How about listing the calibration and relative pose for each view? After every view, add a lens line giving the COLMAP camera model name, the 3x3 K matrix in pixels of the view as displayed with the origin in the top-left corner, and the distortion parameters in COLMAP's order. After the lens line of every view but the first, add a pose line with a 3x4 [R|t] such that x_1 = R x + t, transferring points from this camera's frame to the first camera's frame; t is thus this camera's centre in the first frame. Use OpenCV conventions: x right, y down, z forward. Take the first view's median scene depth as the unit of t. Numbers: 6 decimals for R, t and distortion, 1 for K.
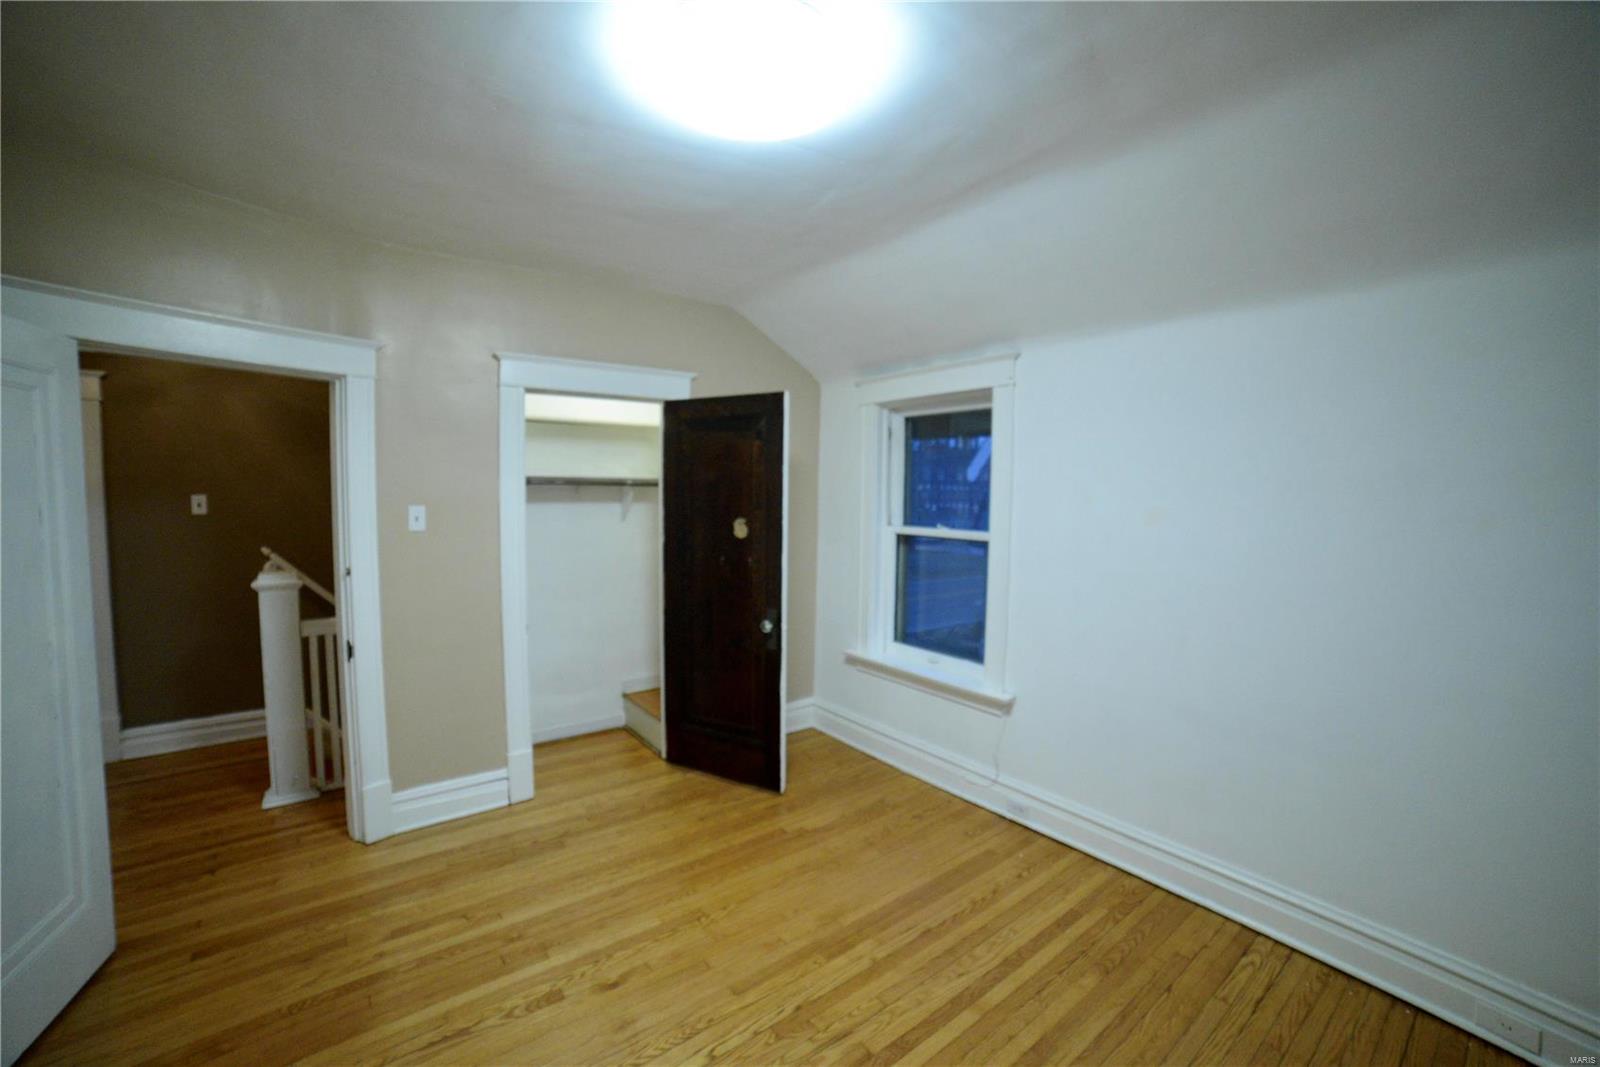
lens RADIAL K [[663.9, 0, 800.0], [0, 663.9, 533.5], [0, 0, 1]] dist [-0.105489, 0.032126]
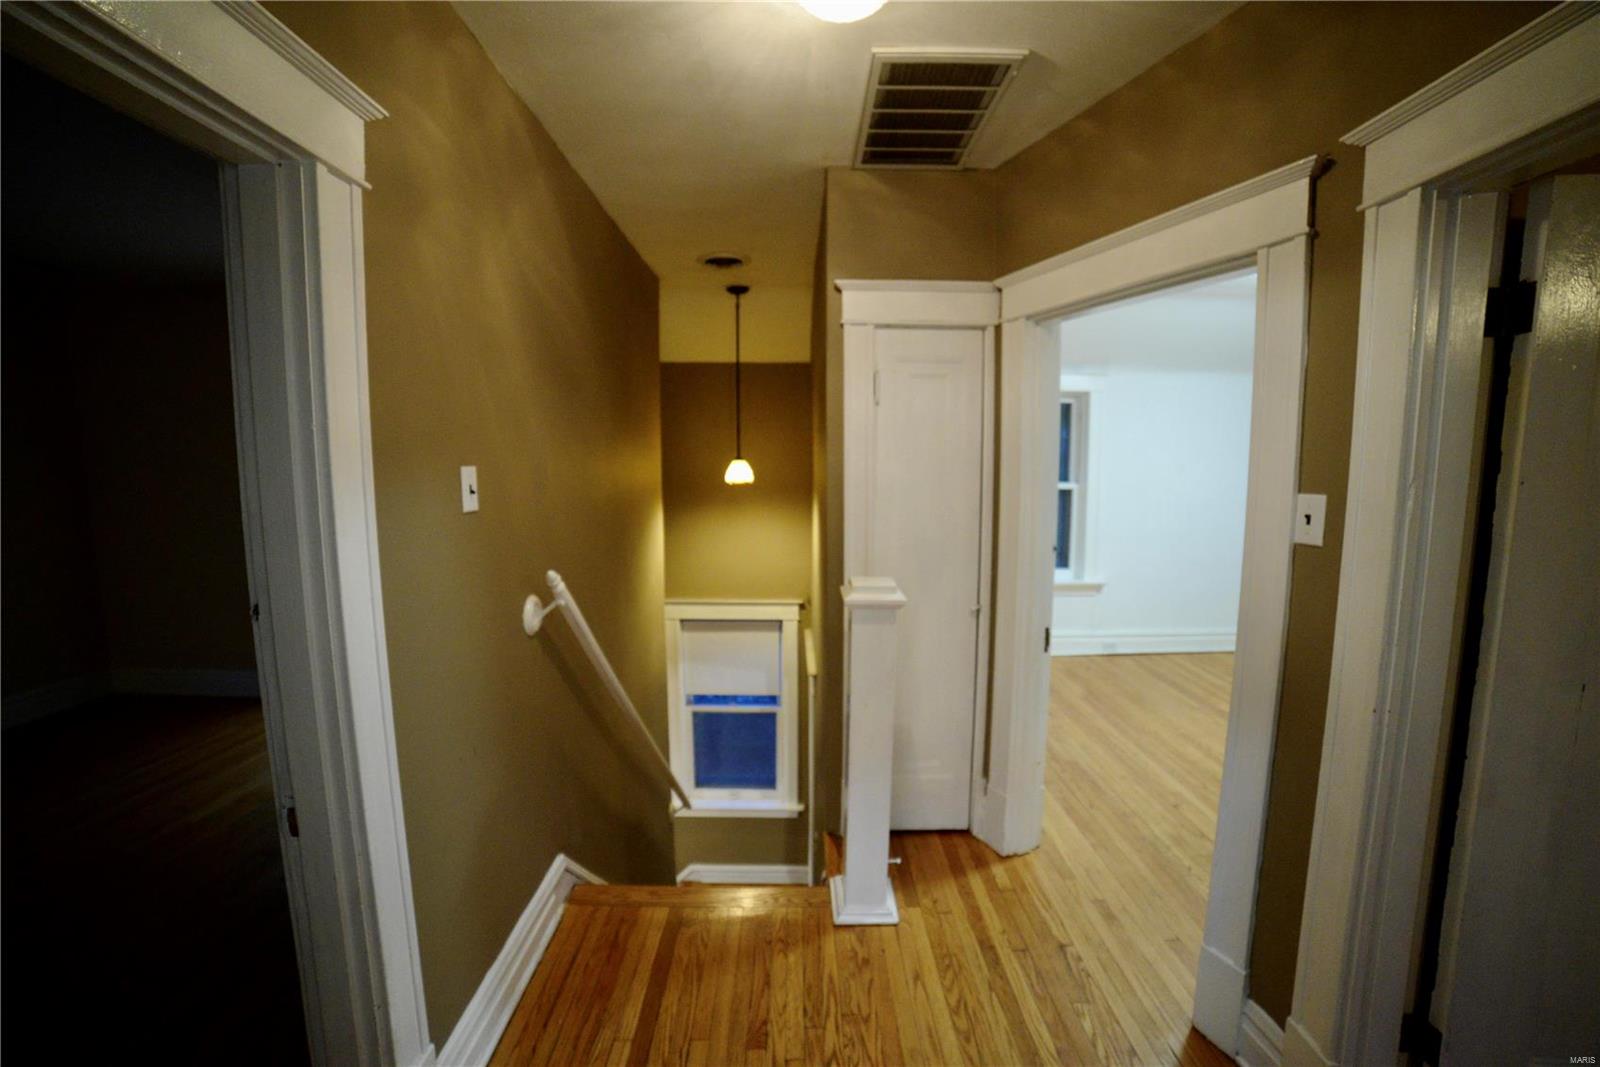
lens RADIAL K [[663.9, 0, 800.0], [0, 663.9, 533.5], [0, 0, 1]] dist [-0.105489, 0.032126]
pose [[0.573512, -0.098005, 0.813314, -1.833046], [0.050907, 0.995163, 0.084021, -0.065826], [-0.817614, -0.006783, 0.575727, 0.845724]]
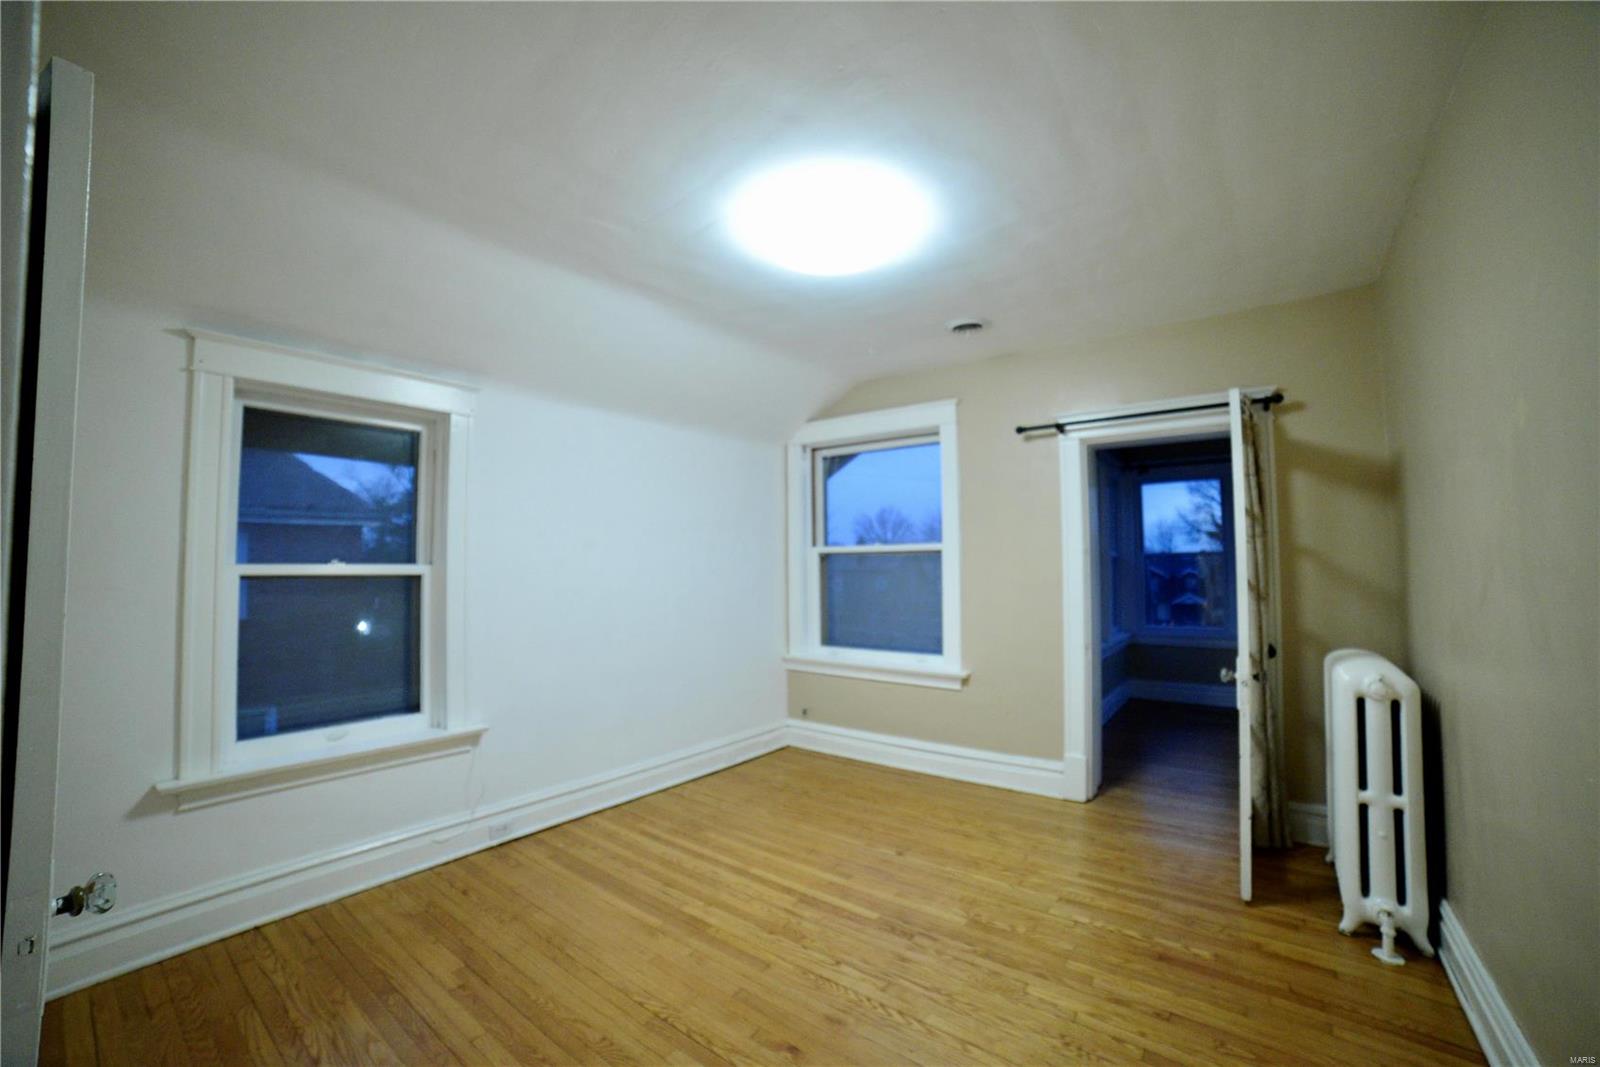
lens RADIAL K [[663.9, 0, 800.0], [0, 663.9, 533.5], [0, 0, 1]] dist [-0.105489, 0.032126]
pose [[-0.307453, 0.037394, 0.950828, -0.986187], [0.052447, 0.998375, -0.022305, -0.001543], [-0.950117, 0.043010, -0.308914, 1.030375]]
